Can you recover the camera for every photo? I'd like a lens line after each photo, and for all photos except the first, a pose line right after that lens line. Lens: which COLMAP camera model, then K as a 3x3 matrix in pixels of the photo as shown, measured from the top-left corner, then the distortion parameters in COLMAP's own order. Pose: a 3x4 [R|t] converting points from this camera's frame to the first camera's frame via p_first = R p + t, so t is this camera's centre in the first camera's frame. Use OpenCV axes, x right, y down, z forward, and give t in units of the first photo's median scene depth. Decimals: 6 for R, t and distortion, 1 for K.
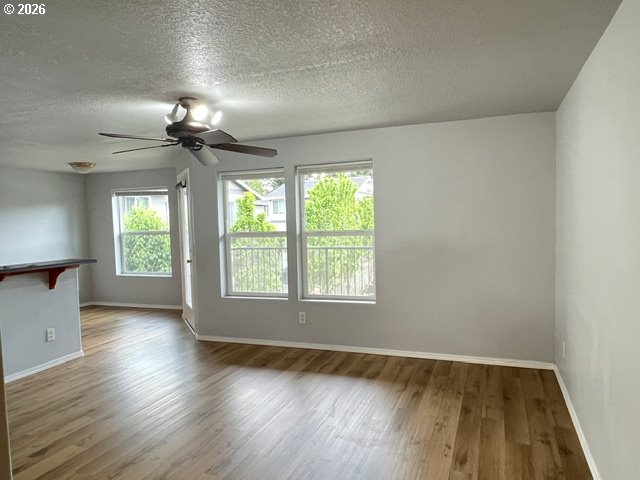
lens RADIAL K [[465.0, 0, 320.2], [0, 465.0, 241.5], [0, 0, 1]] dist [-0.005446, -0.007074]
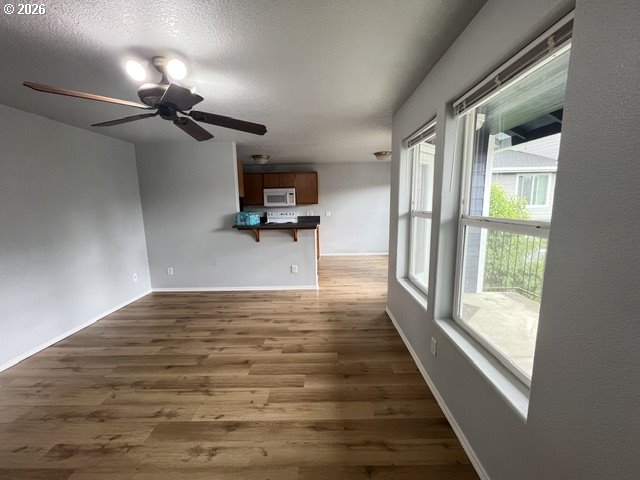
lens RADIAL K [[258.6, 0, 313.7], [0, 258.6, 236.8], [0, 0, 1]] dist [0.000008, -0.000029]
pose [[0.343538, 0.152030, -0.926752, 0.270878], [-0.042065, 0.988311, 0.146536, -0.044634], [0.938196, -0.011357, 0.345917, 0.884875]]
